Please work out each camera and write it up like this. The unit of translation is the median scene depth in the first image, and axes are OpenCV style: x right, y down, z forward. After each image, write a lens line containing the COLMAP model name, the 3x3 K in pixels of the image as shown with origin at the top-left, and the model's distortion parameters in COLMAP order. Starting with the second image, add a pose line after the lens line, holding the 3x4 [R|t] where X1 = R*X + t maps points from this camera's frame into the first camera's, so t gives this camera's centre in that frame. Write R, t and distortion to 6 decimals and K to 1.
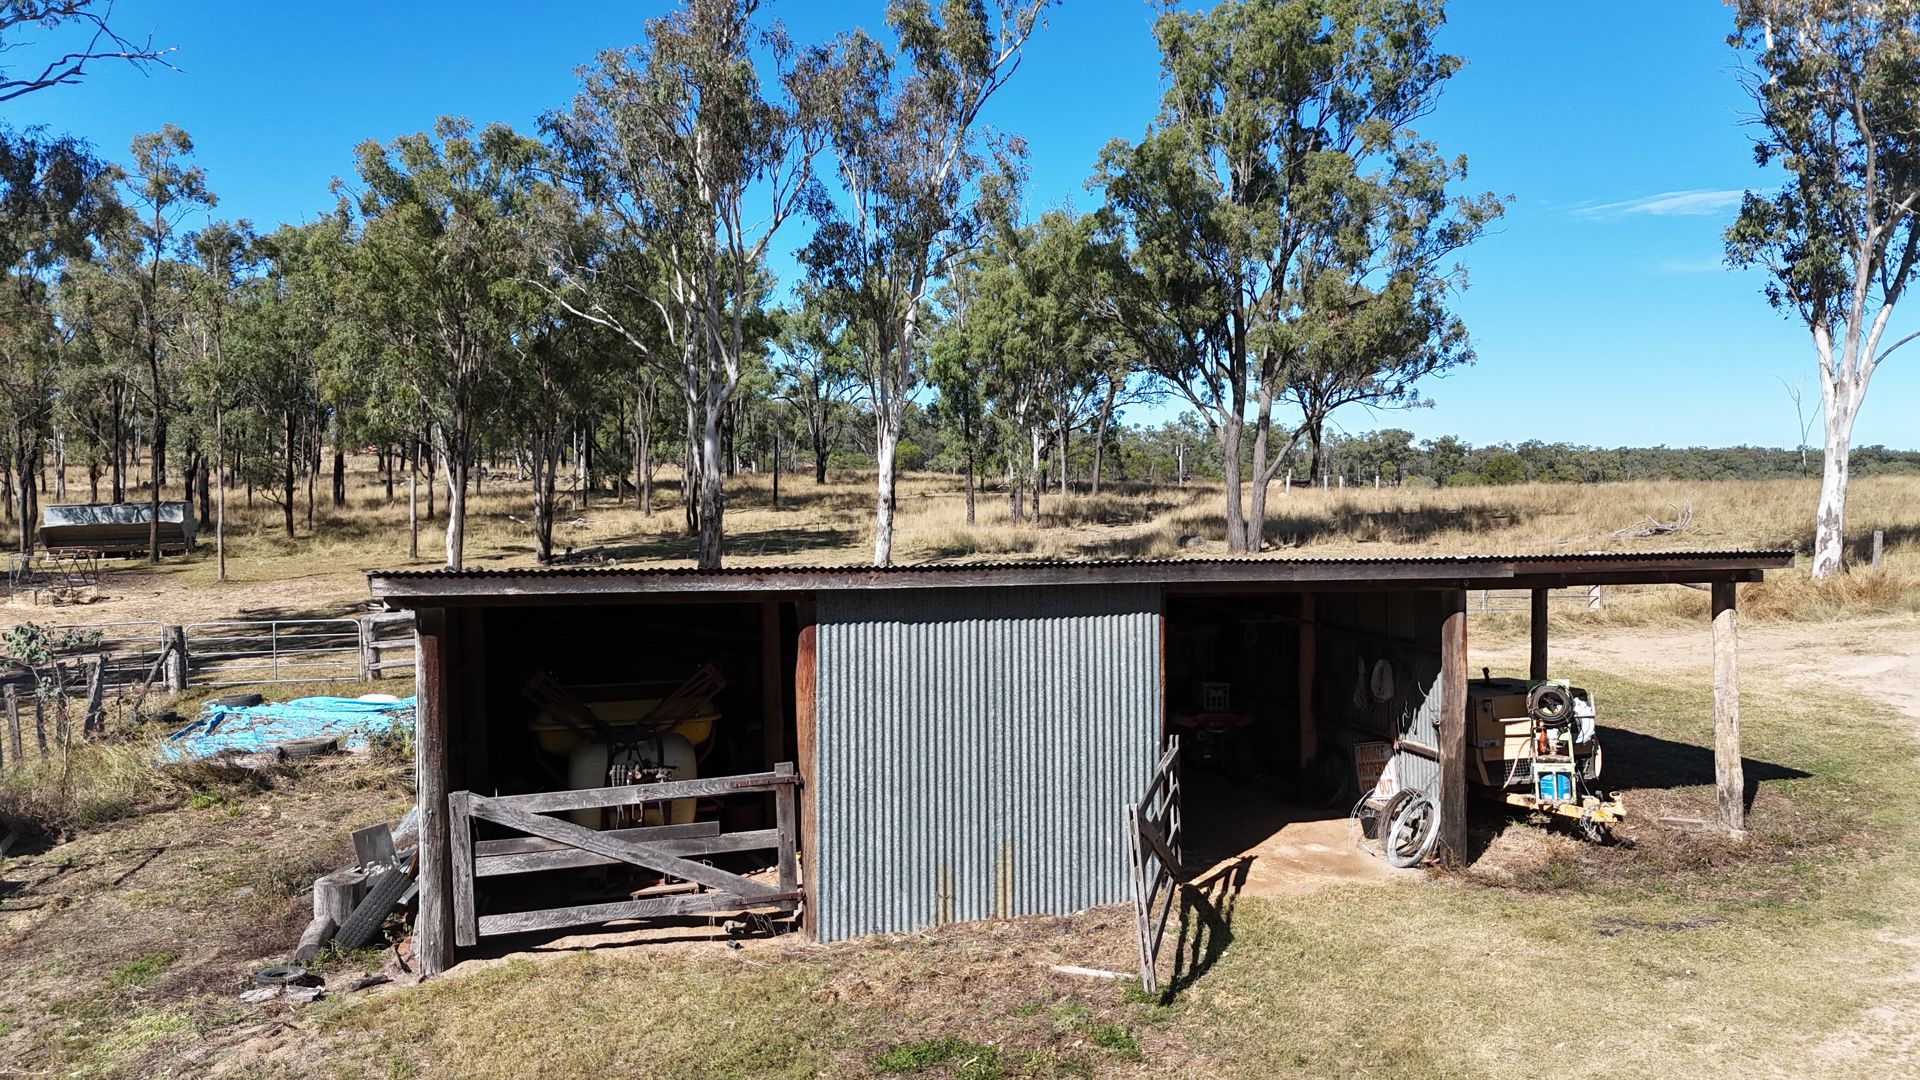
lens RADIAL K [[1356.1, 0, 952.9], [0, 1356.1, 525.6], [0, 0, 1]] dist [0.078489, -0.040164]
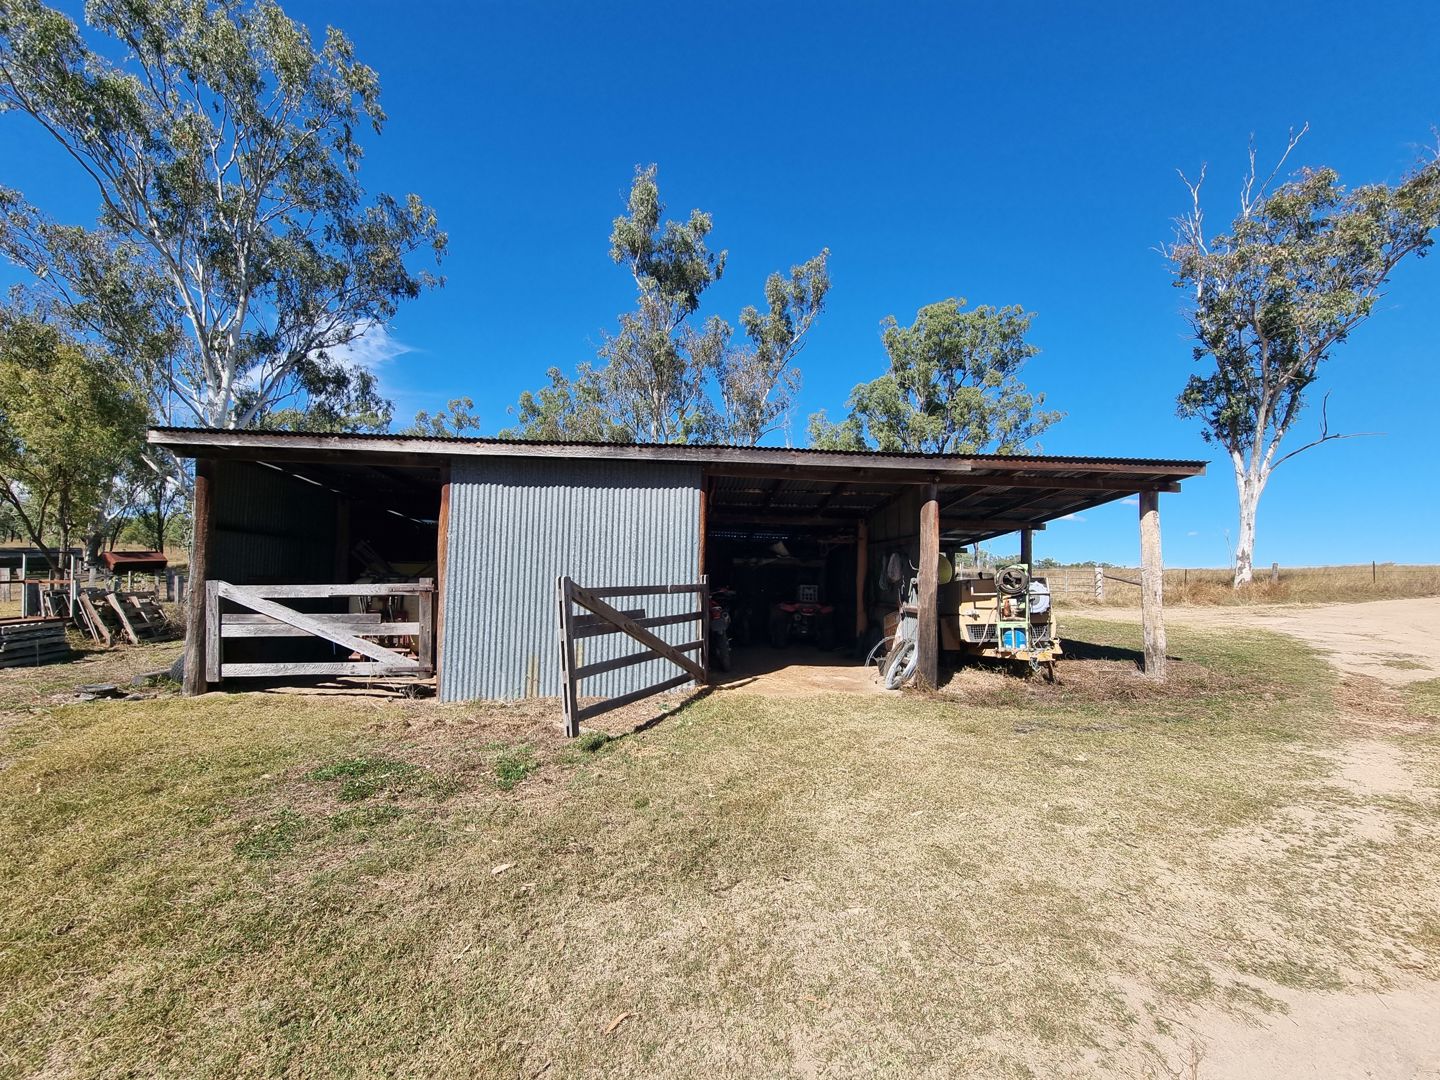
lens RADIAL K [[579.0, 0, 703.6], [0, 579.0, 555.9], [0, 0, 1]] dist [0.001568, 0.000886]
pose [[0.981835, 0.023165, -0.188315, 0.280945], [-0.033912, 0.997962, -0.054049, 0.172198], [0.186680, 0.059453, 0.980620, 0.437049]]
